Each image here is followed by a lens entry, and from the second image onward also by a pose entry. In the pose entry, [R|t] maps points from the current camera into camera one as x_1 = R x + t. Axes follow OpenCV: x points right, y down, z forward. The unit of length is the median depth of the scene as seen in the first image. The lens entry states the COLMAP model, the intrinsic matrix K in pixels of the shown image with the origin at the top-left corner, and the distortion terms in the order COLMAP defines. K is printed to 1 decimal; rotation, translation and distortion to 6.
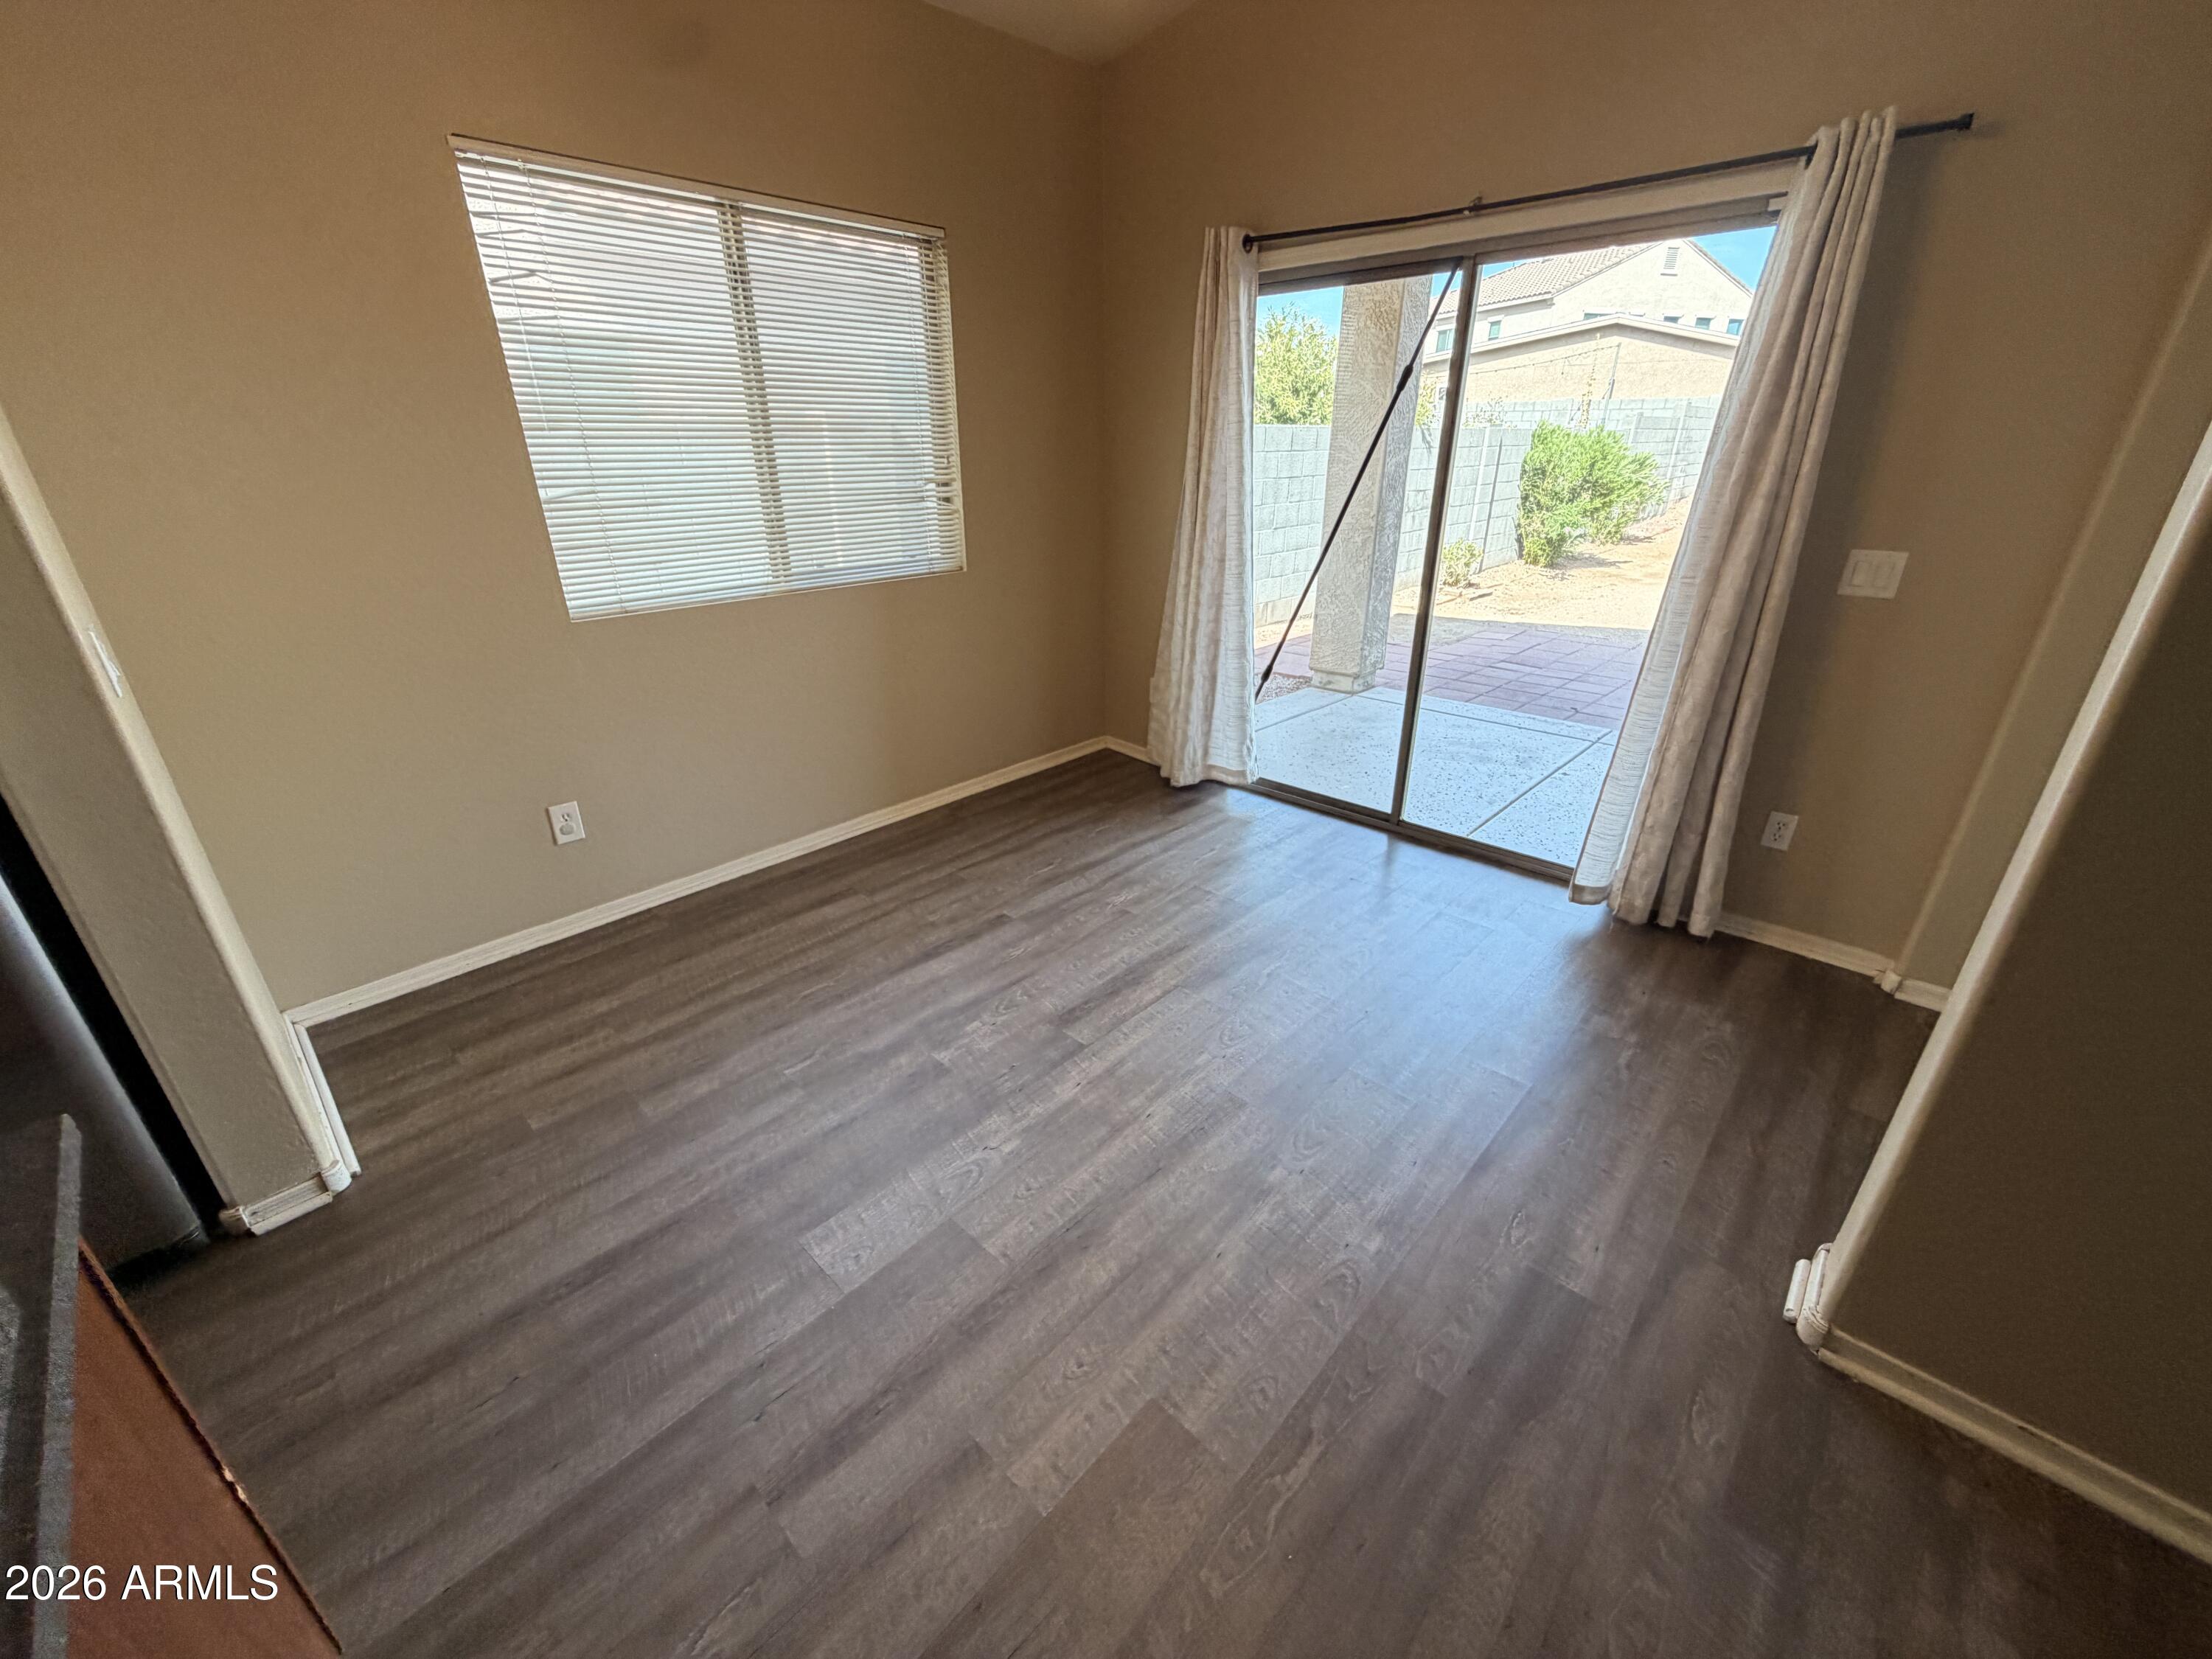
lens RADIAL K [[881.6, 0, 1096.5], [0, 881.6, 832.8], [0, 0, 1]] dist [0.000492, -0.000042]
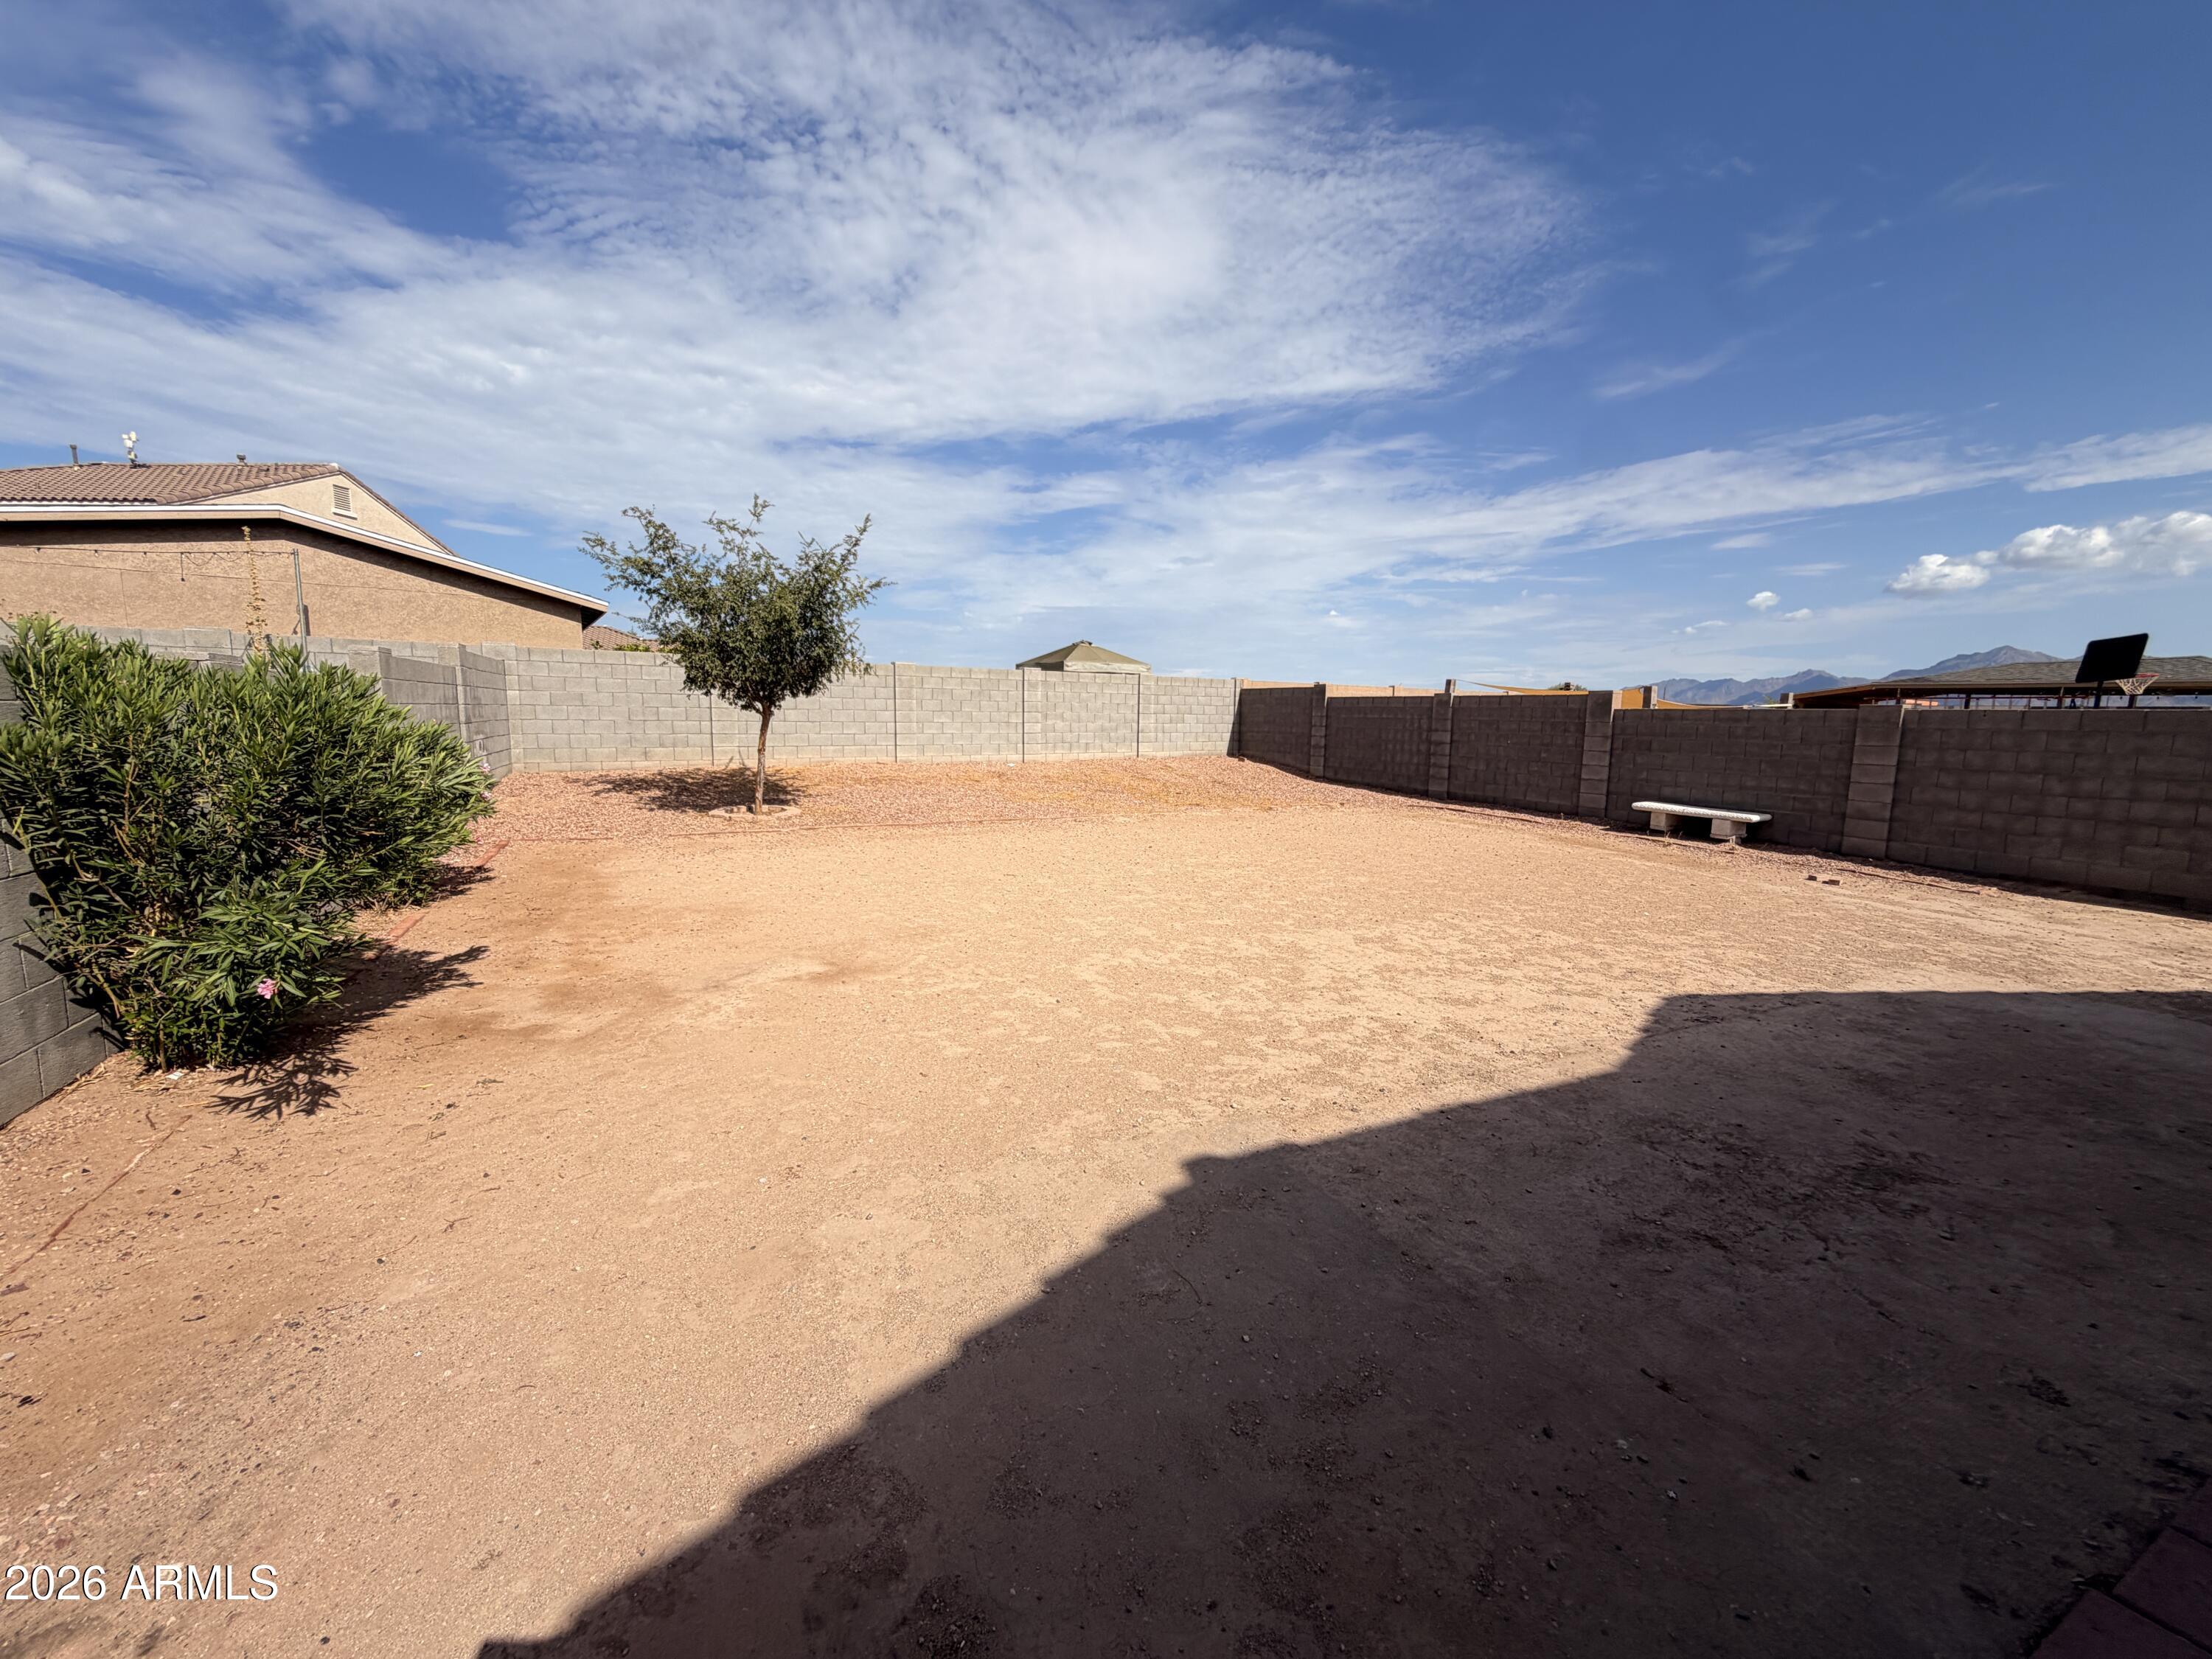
lens RADIAL K [[881.6, 0, 1096.5], [0, 881.6, 832.8], [0, 0, 1]] dist [0.000492, -0.000042]
pose [[0.359324, -0.104376, 0.927357, 0.346894], [0.355611, 0.934063, -0.032658, -0.265689], [-0.862802, 0.341513, 0.372749, 0.607078]]
